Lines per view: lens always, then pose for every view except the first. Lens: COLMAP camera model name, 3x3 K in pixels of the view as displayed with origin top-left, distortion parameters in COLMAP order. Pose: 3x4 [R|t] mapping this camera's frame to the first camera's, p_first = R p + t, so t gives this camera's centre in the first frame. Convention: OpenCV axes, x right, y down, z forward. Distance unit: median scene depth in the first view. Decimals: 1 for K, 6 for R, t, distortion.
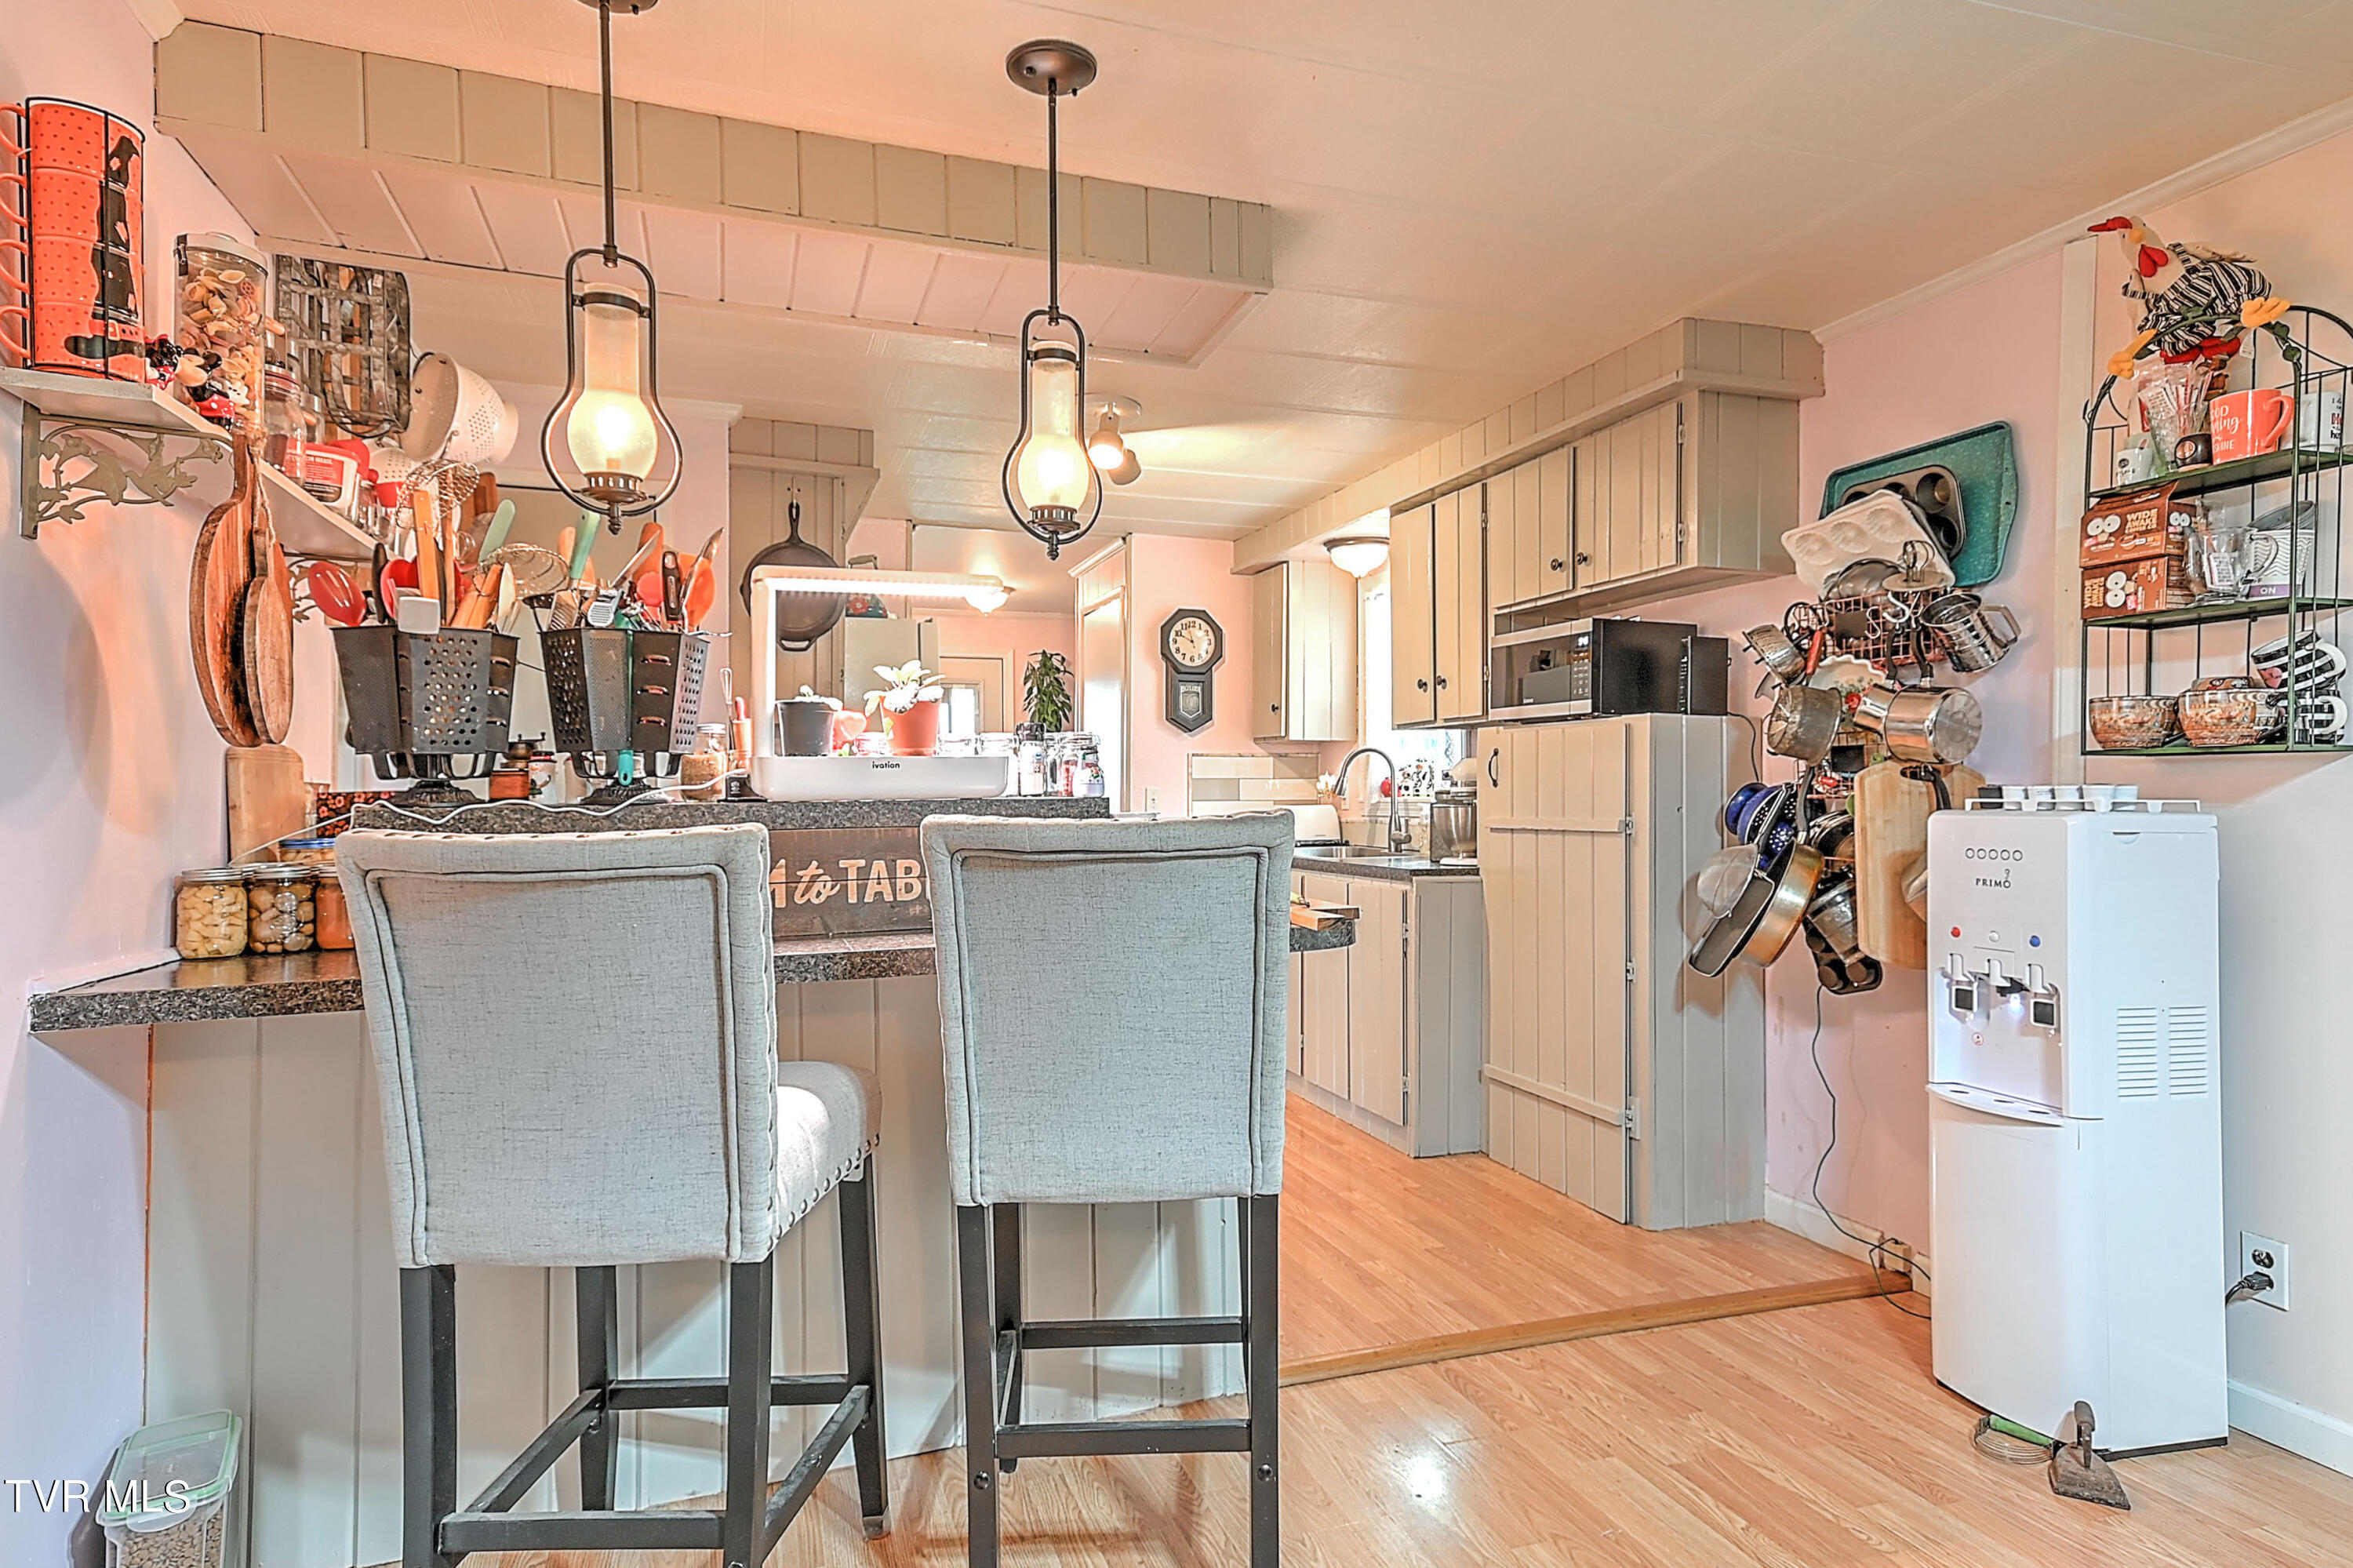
lens RADIAL K [[1304.4, 0, 1176.5], [0, 1304.4, 784.0], [0, 0, 1]] dist [-0.002496, 0.000328]
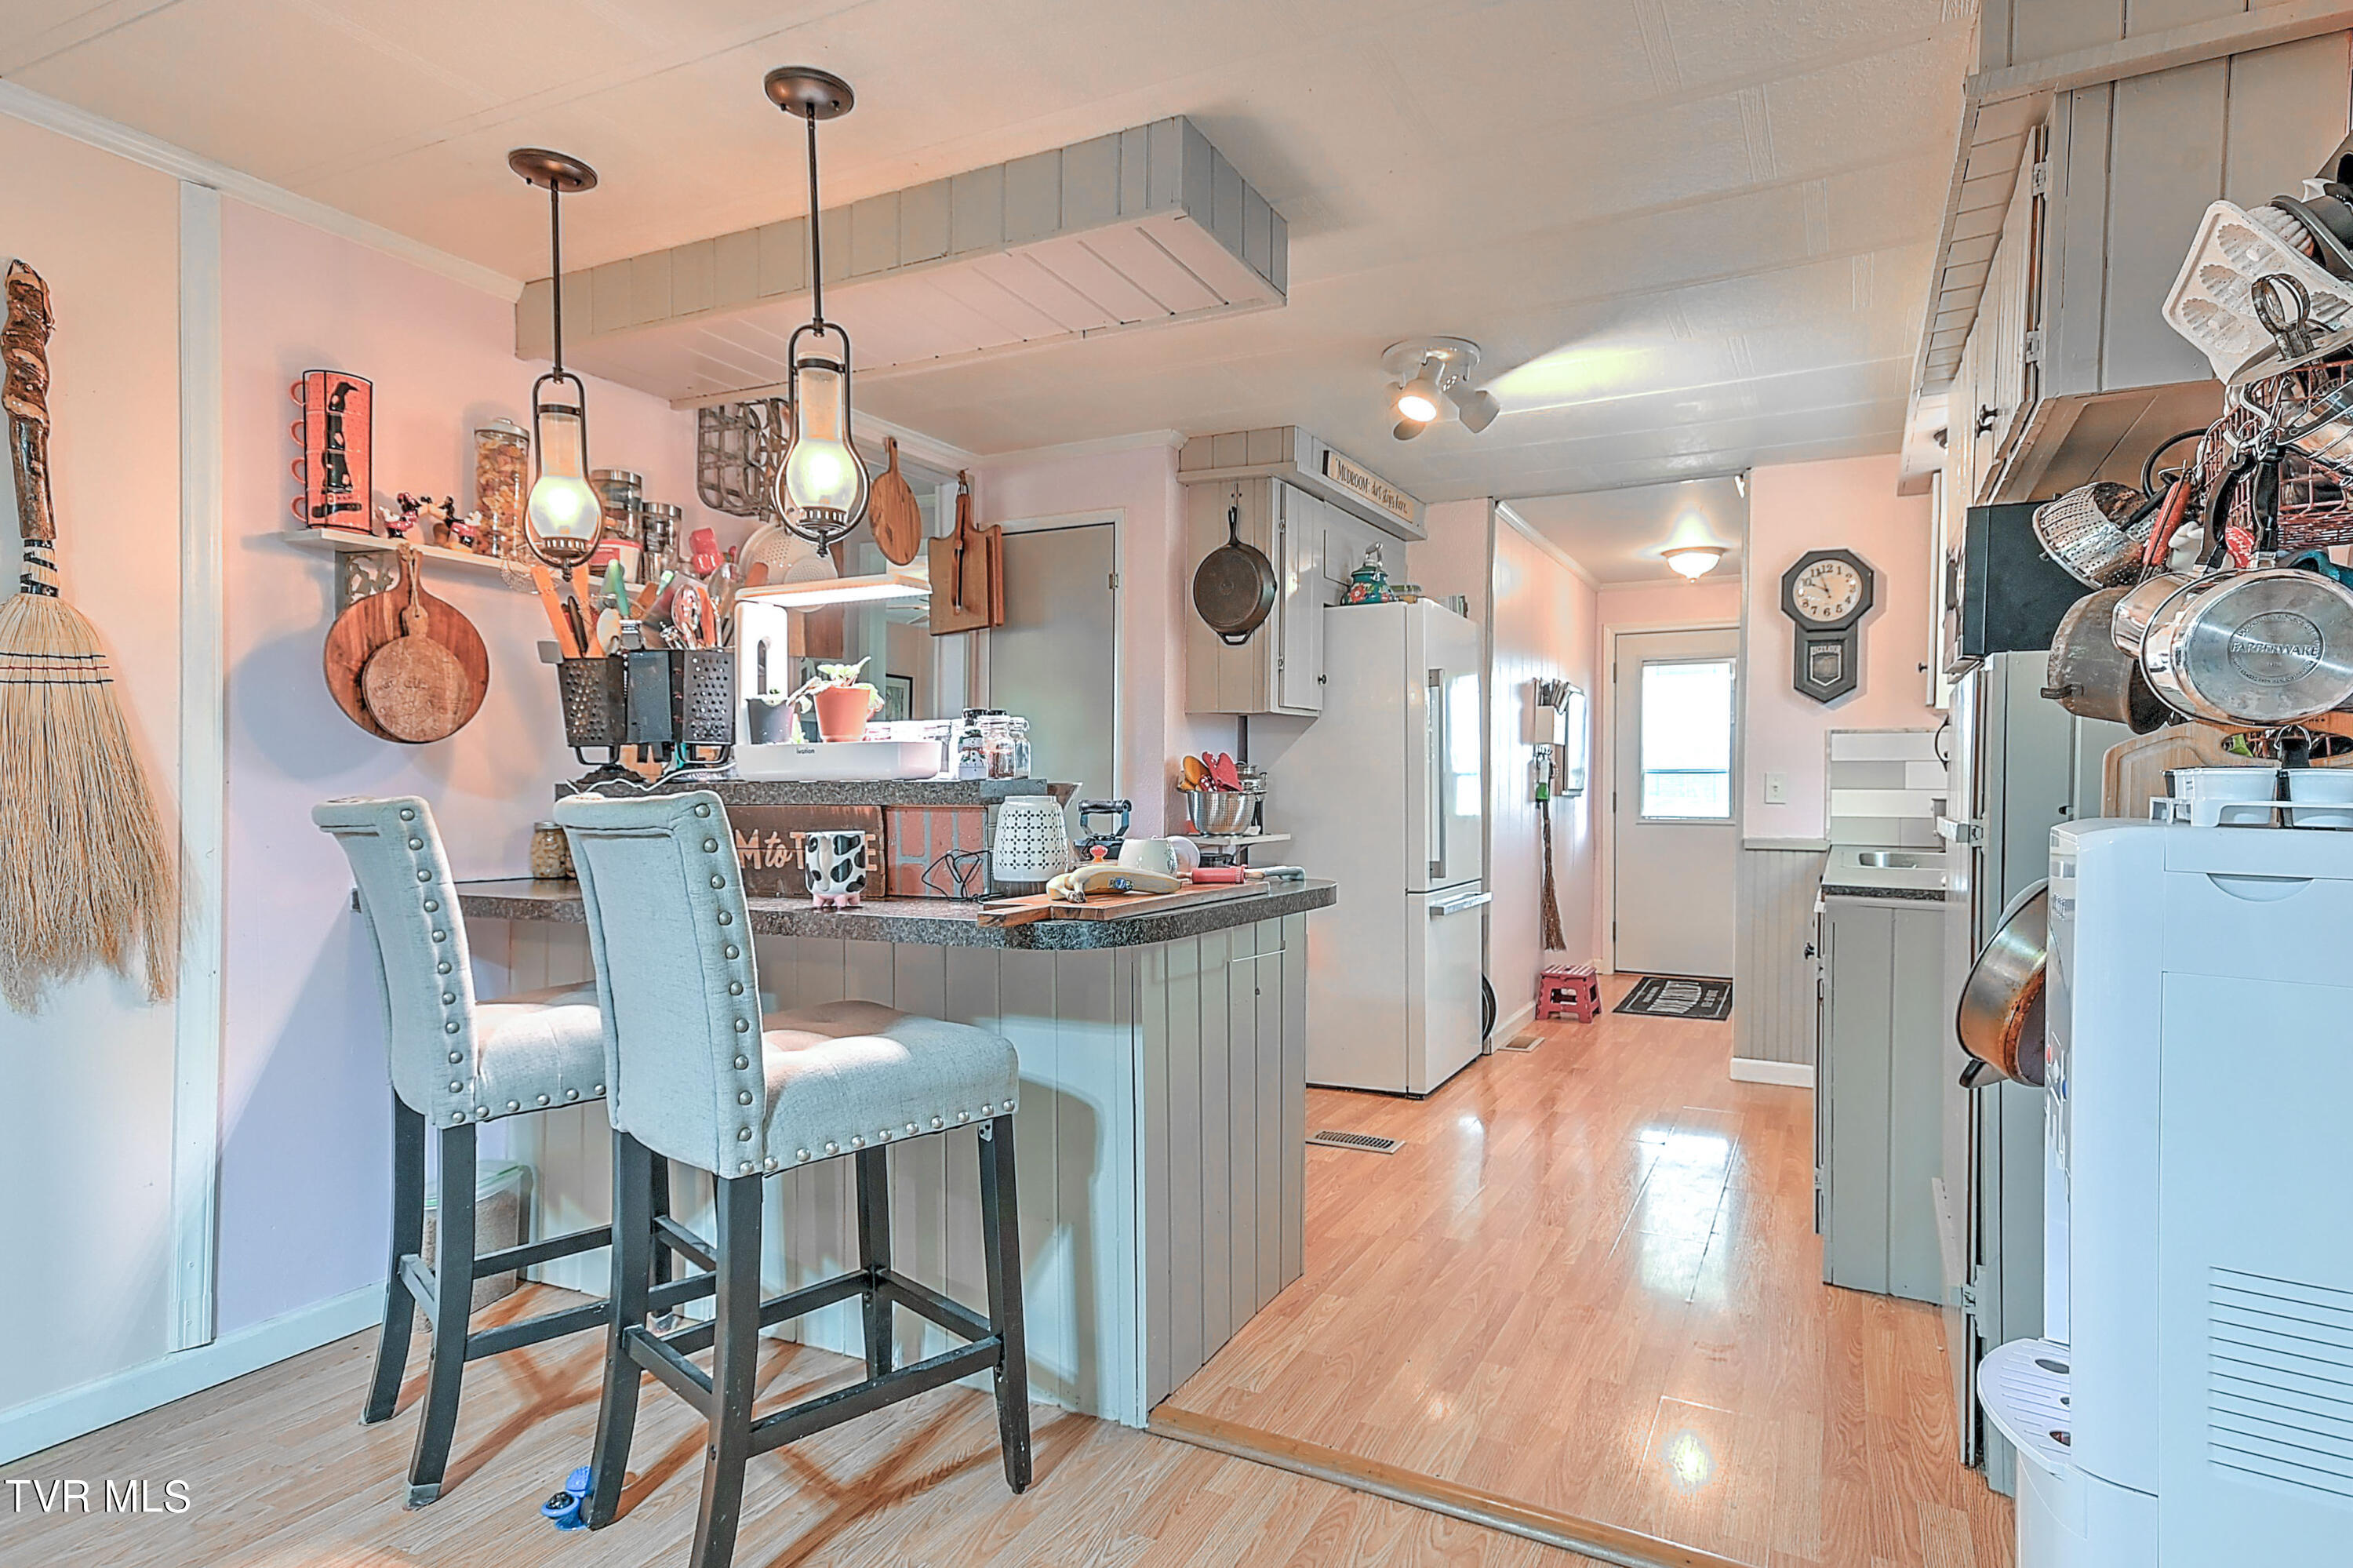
lens RADIAL K [[1262.8, 0, 1176.5], [0, 1262.8, 784.0], [0, 0, 1]] dist [0.020447, 0.000156]
pose [[0.688397, 0.004739, -0.725318, 0.645441], [0.001795, 0.999964, 0.008237, 0.005123], [0.725332, -0.006972, 0.688364, 0.370093]]
